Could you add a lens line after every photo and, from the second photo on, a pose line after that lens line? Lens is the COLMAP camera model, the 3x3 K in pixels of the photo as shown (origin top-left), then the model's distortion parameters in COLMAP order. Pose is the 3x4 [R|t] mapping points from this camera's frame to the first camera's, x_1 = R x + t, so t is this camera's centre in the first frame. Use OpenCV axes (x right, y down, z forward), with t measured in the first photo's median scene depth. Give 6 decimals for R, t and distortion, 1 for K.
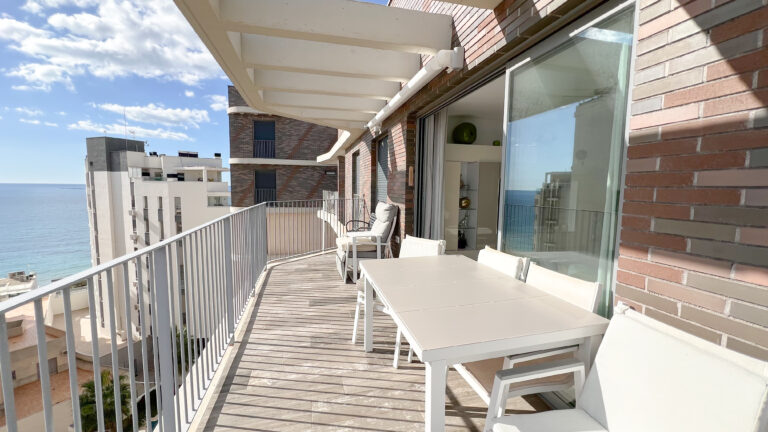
lens RADIAL K [[309.0, 0, 388.8], [0, 309.0, 215.2], [0, 0, 1]] dist [0.004117, -0.000446]
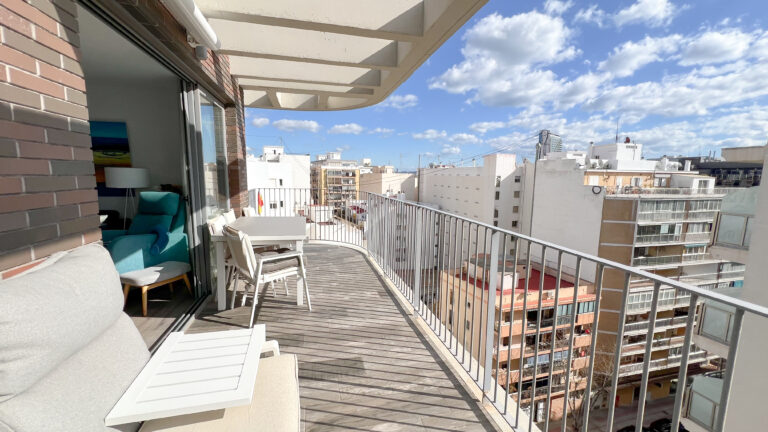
lens RADIAL K [[309.0, 0, 382.2], [0, 309.0, 214.4], [0, 0, 1]] dist [0.004117, -0.000446]
pose [[-0.999263, -0.037843, 0.006466, -0.351485], [-0.035216, 0.970590, 0.238147, -0.204715], [-0.015288, 0.237744, -0.971207, 1.885917]]
